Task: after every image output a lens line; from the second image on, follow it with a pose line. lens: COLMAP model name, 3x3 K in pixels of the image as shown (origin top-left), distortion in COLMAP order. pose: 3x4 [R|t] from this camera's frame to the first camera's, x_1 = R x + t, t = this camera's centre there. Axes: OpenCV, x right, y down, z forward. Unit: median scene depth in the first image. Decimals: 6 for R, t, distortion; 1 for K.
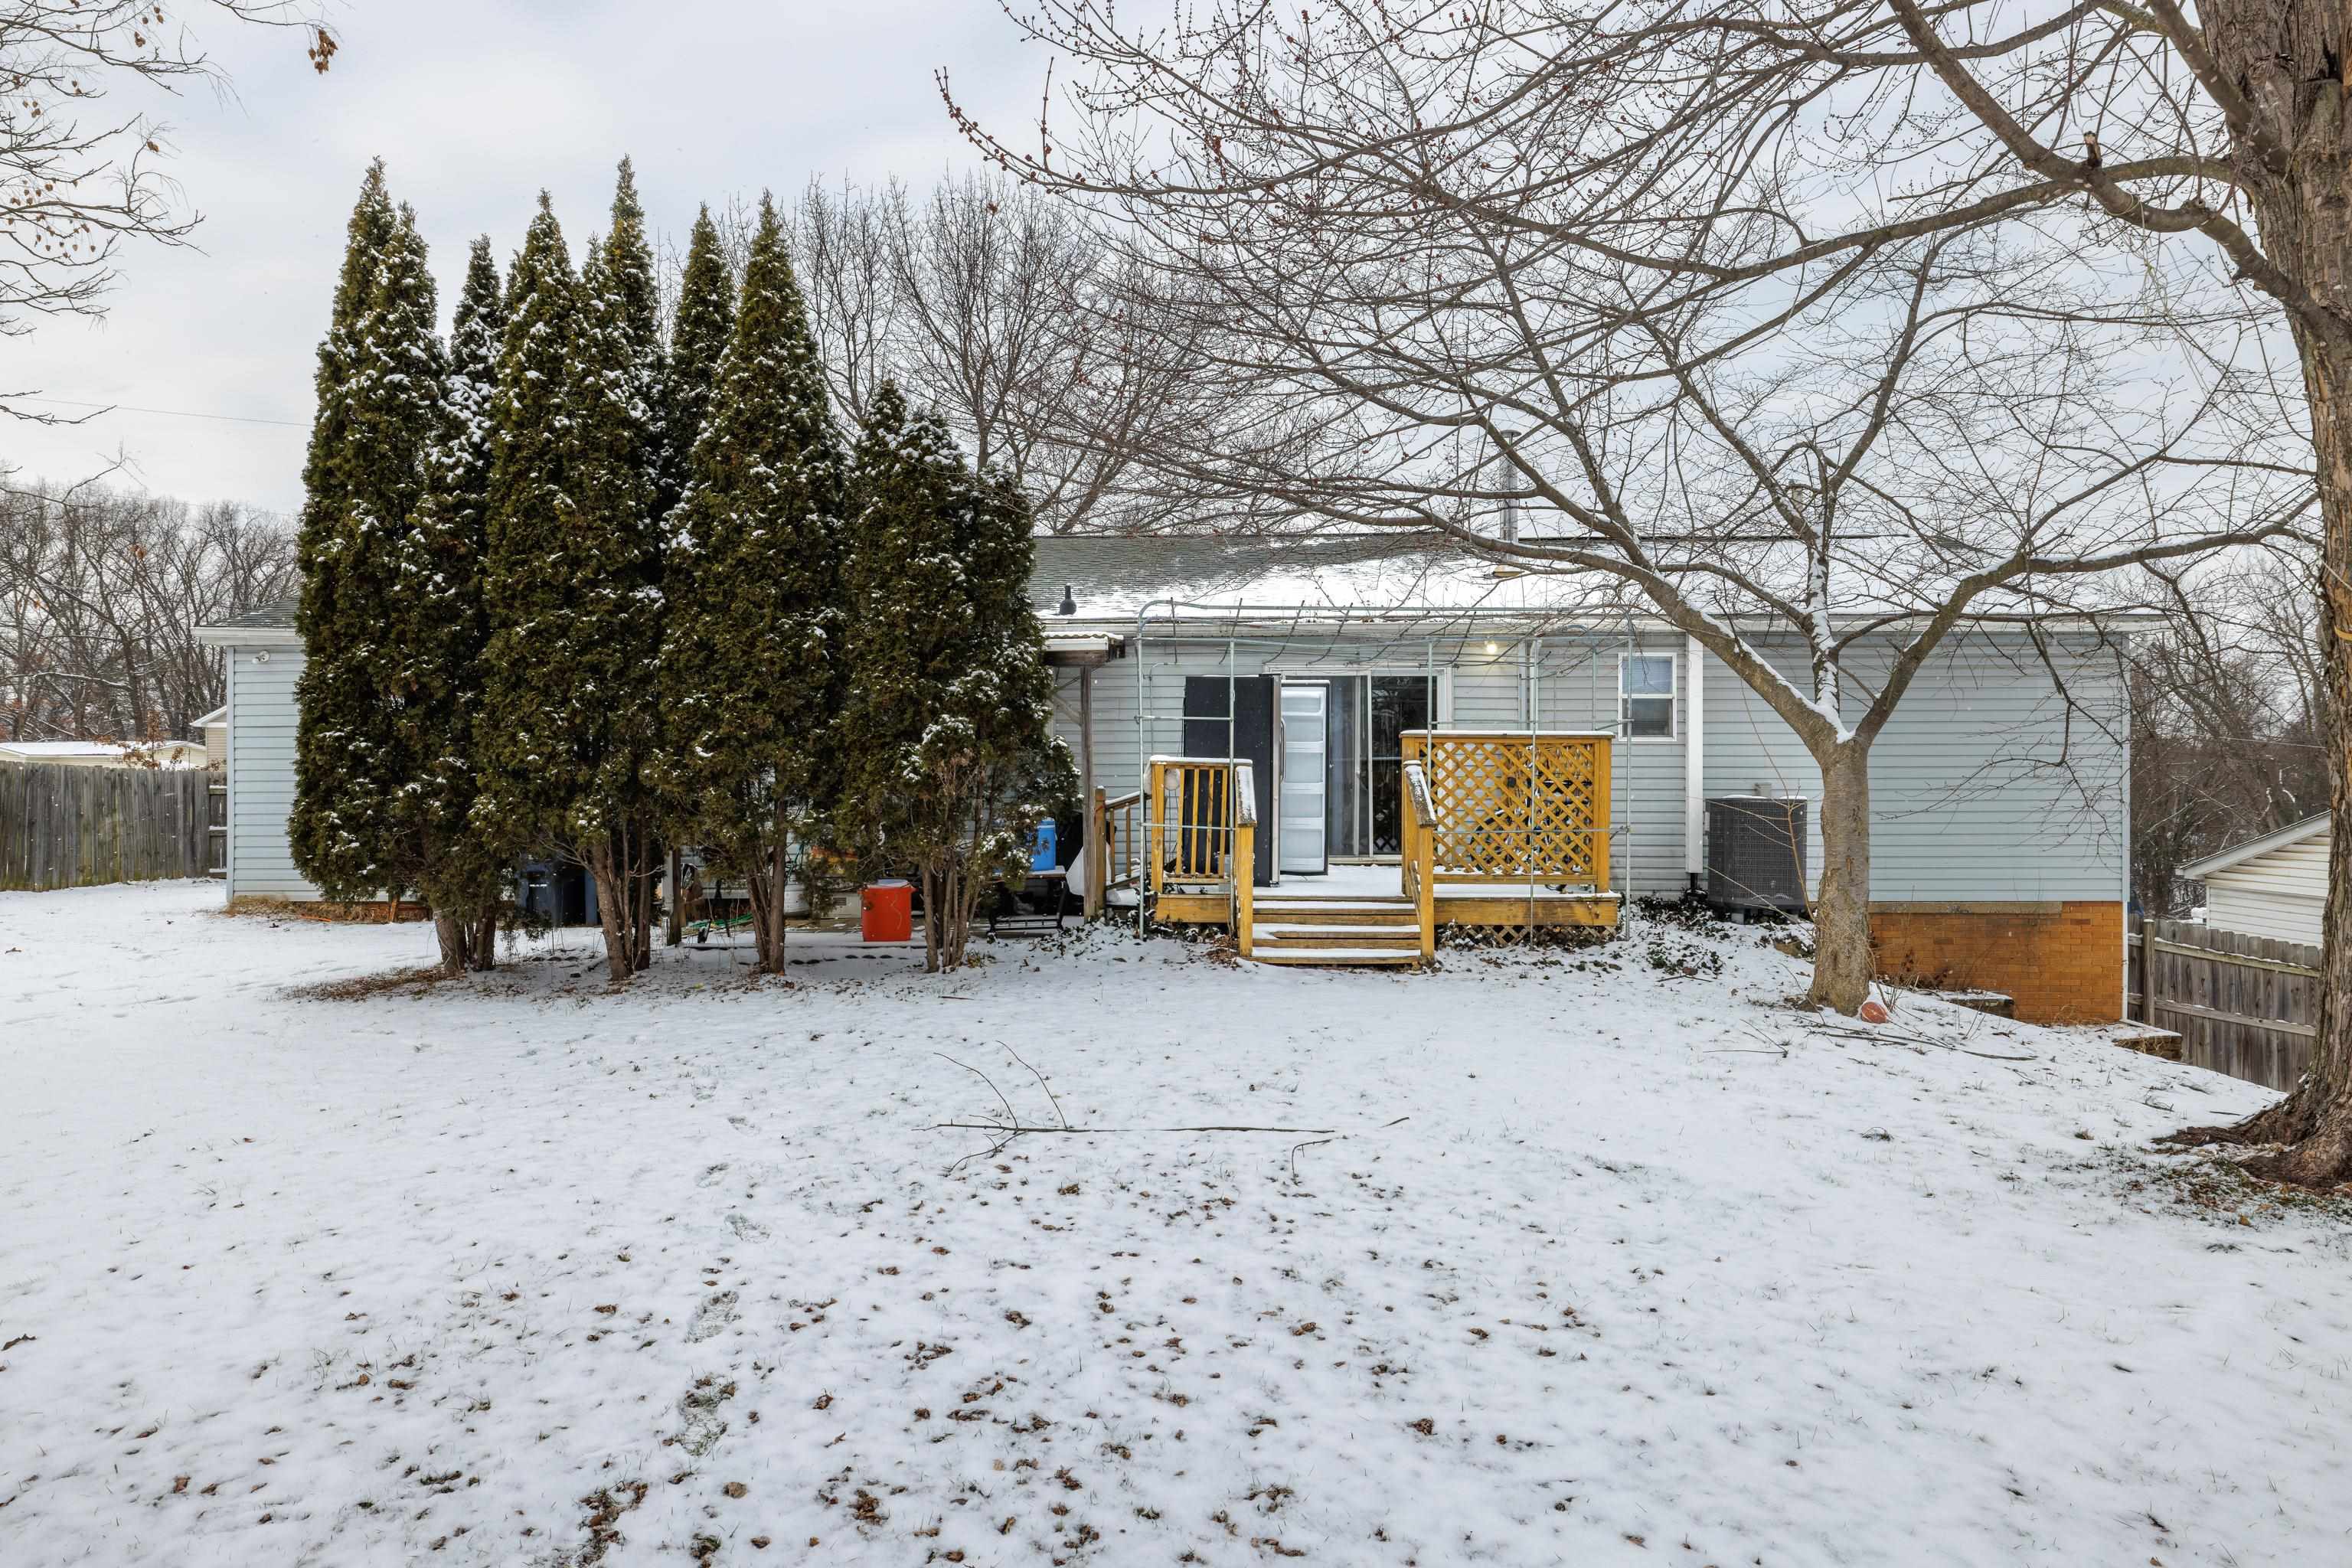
lens RADIAL K [[1513.7, 0, 1178.2], [0, 1513.7, 783.7], [0, 0, 1]] dist [-0.003367, -0.000298]
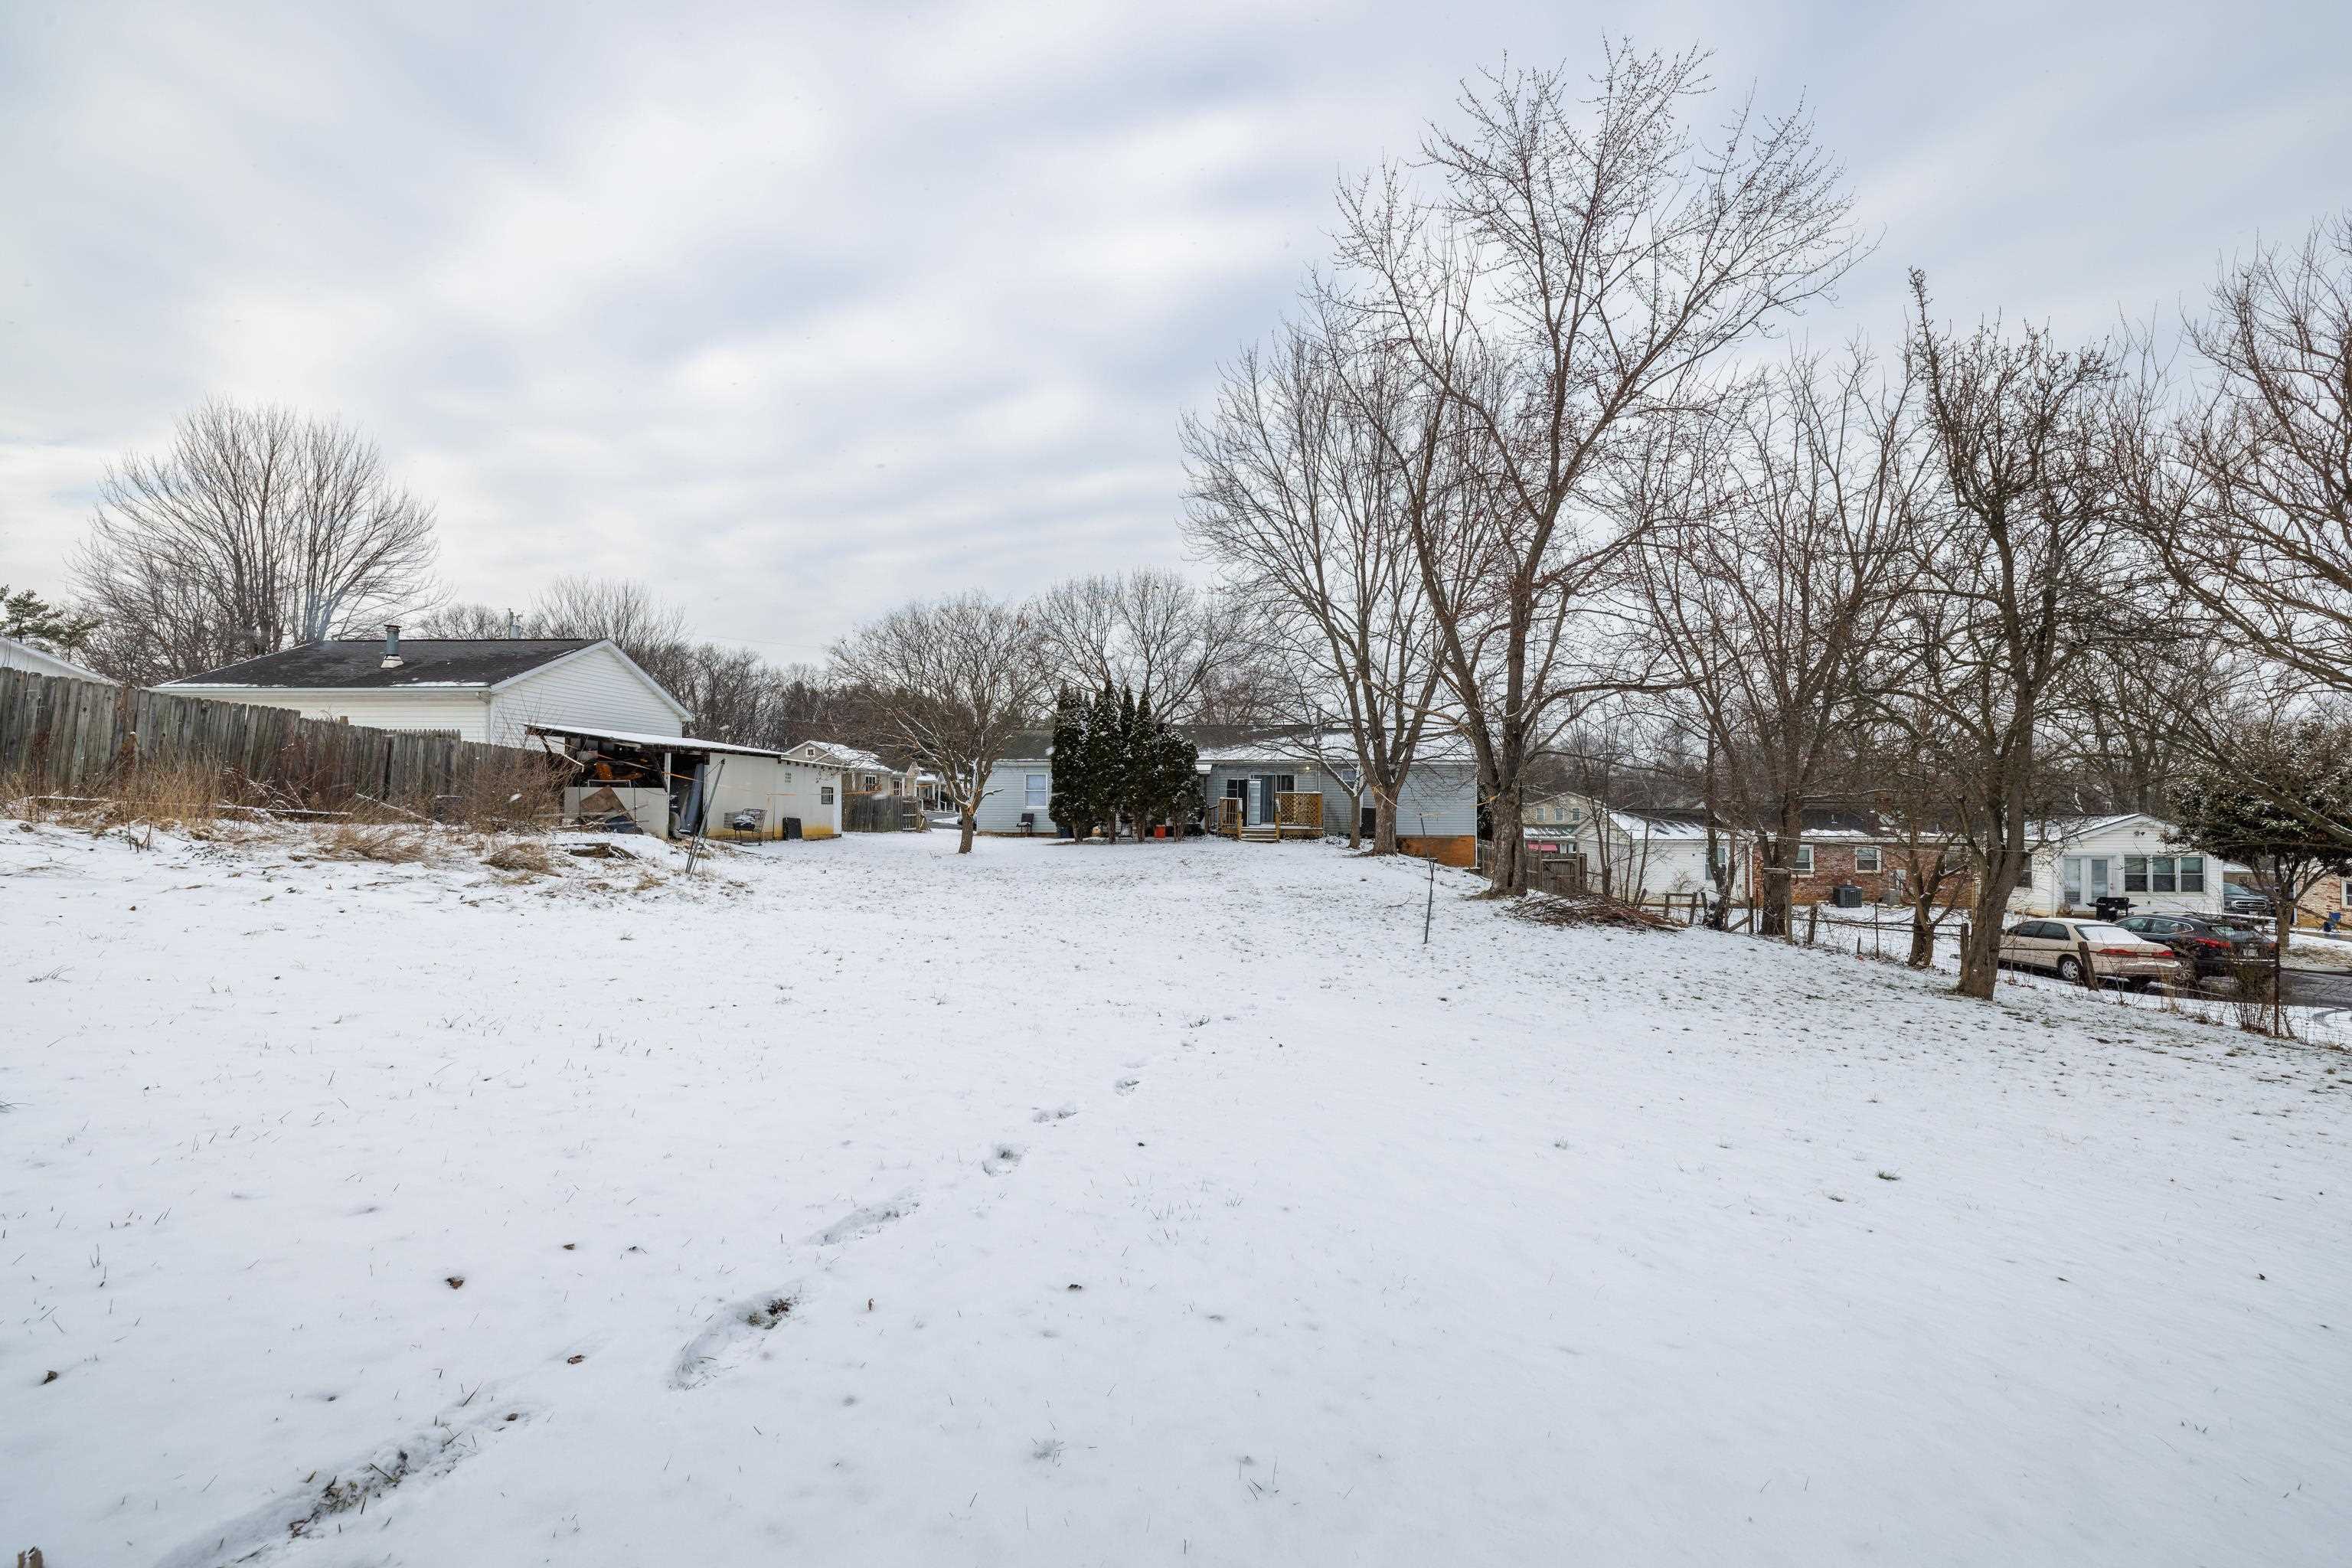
lens RADIAL K [[990.2, 0, 1181.8], [0, 990.2, 794.8], [0, 0, 1]] dist [-0.002913, 0.000394]
pose [[0.998936, 0.004365, -0.045921, 0.004868], [-0.004567, 0.999980, -0.004301, -0.012007], [0.045901, 0.004506, 0.998936, -1.964038]]
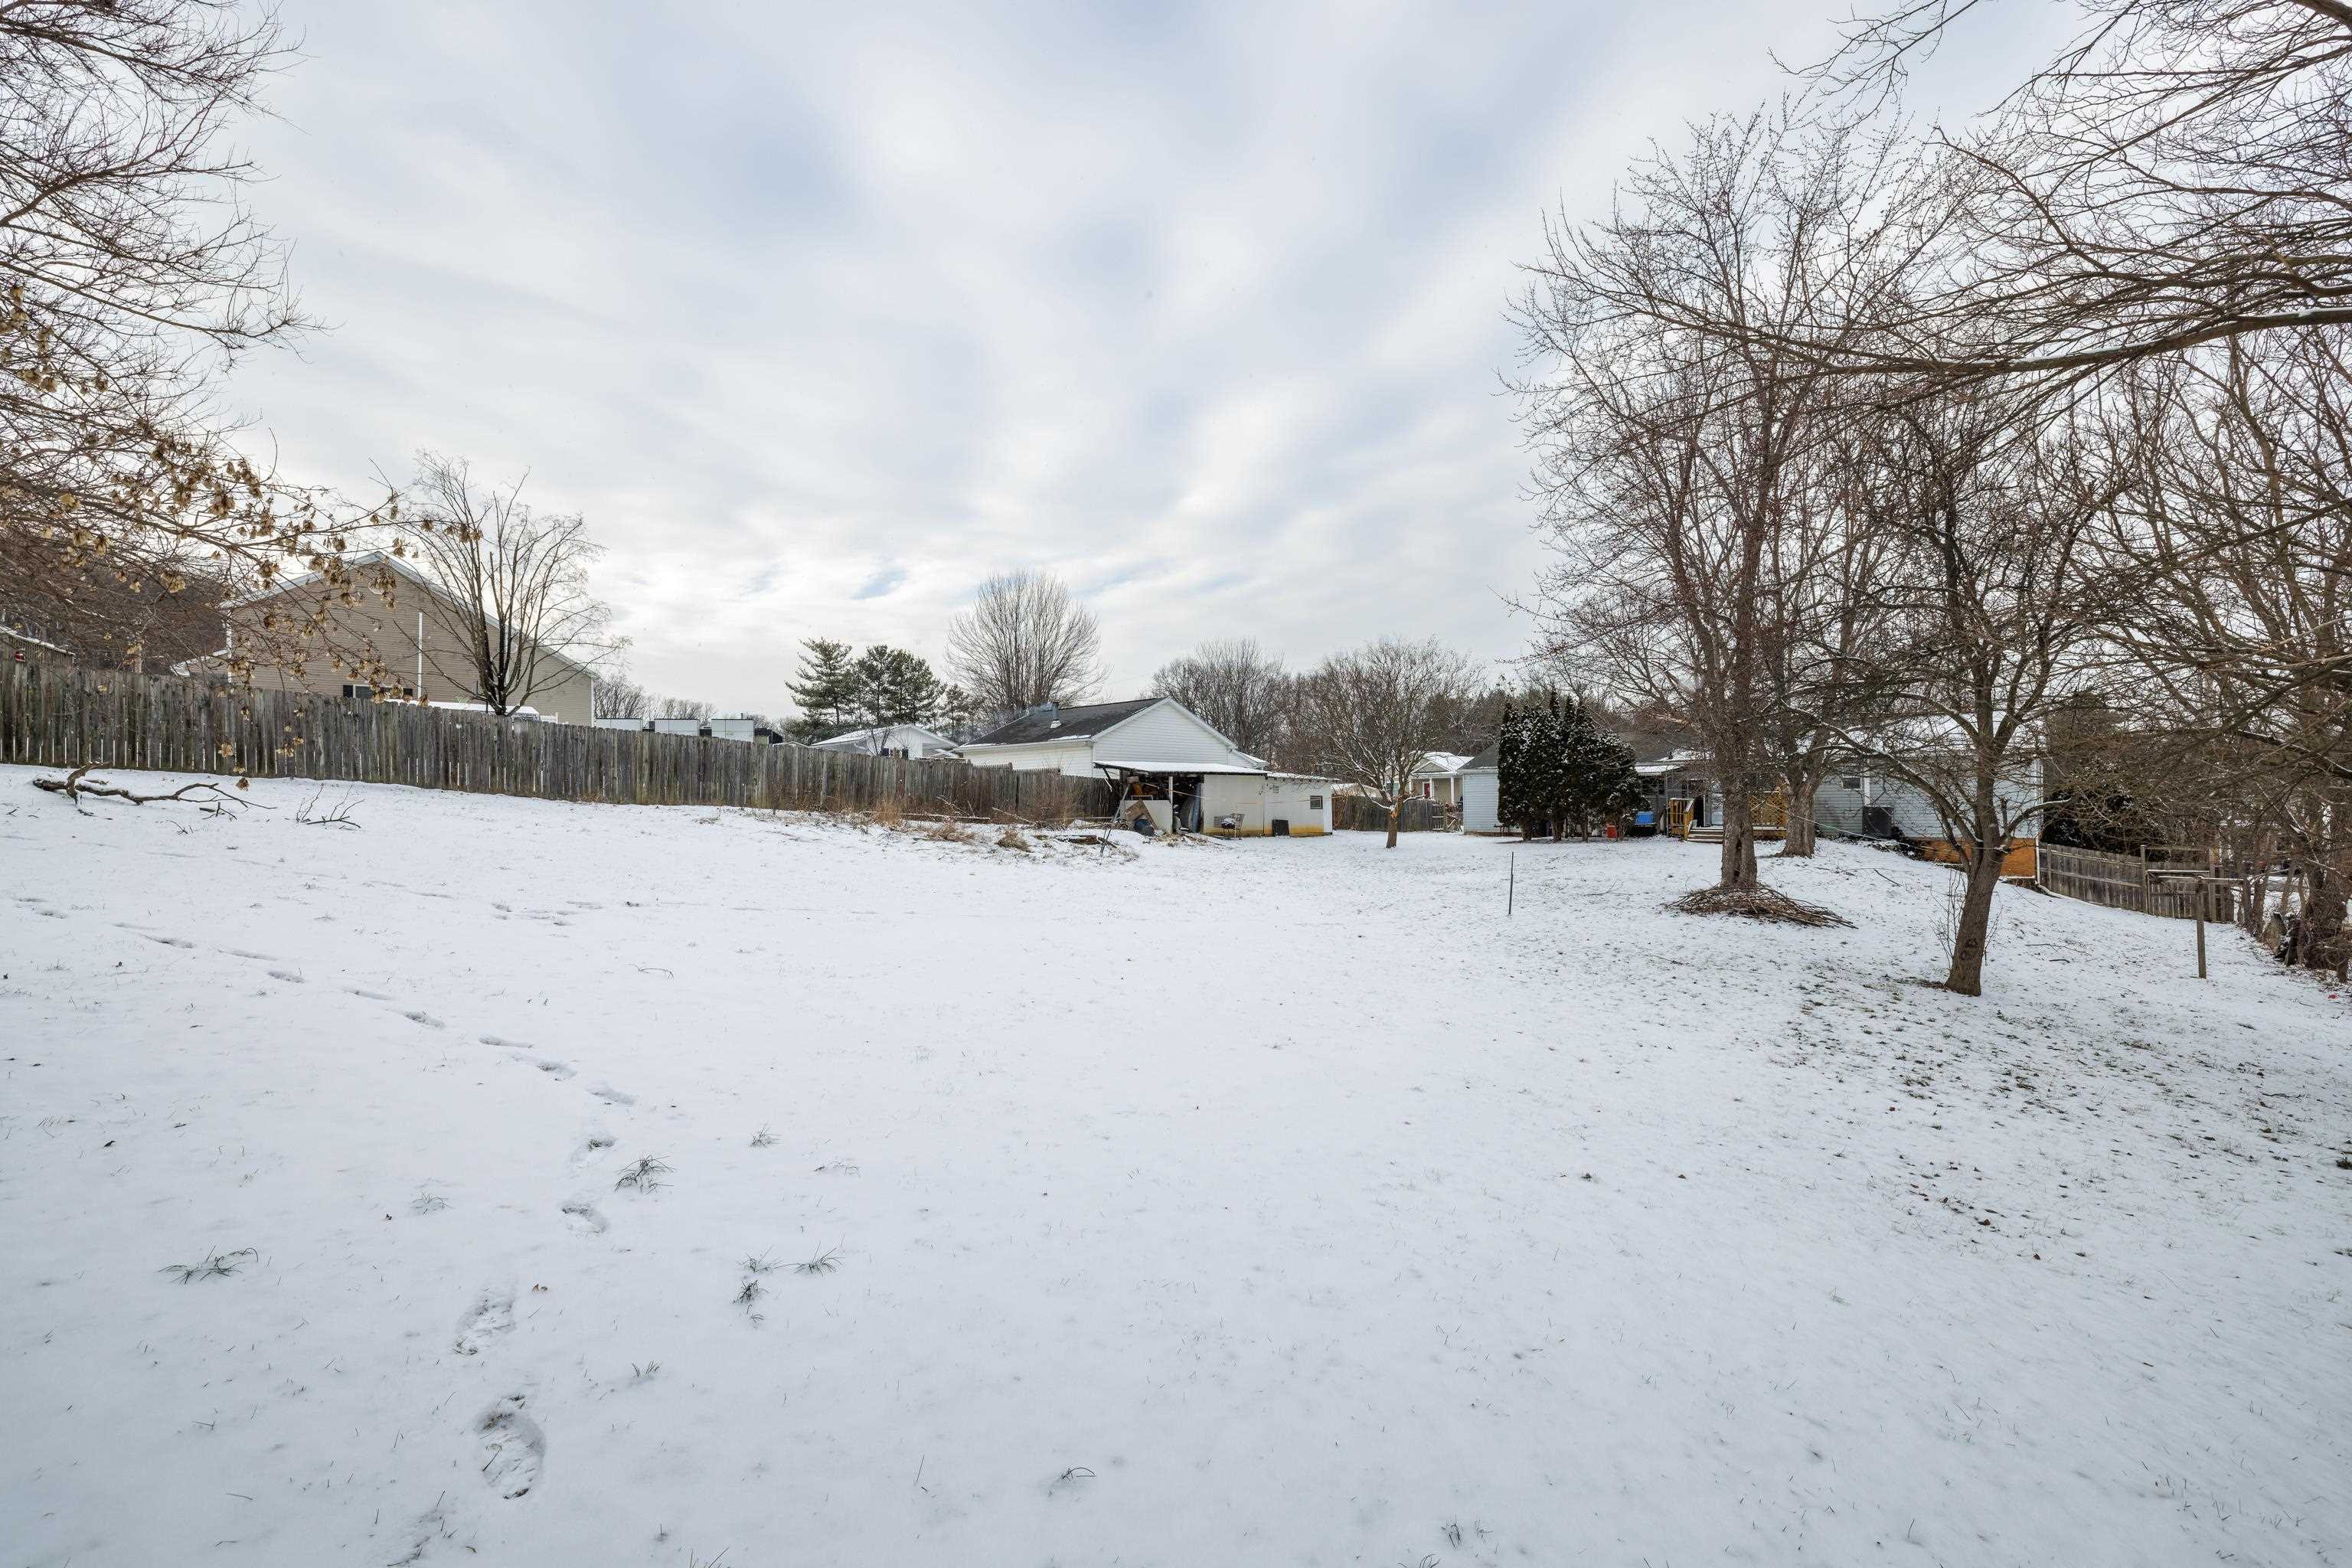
lens RADIAL K [[990.2, 0, 1170.6], [0, 990.2, 780.3], [0, 0, 1]] dist [-0.002913, 0.000394]
pose [[0.749271, -0.023570, -0.661844, 0.828741], [0.012022, 0.999686, -0.021991, -0.023527], [0.662154, 0.008521, 0.749319, -2.249090]]
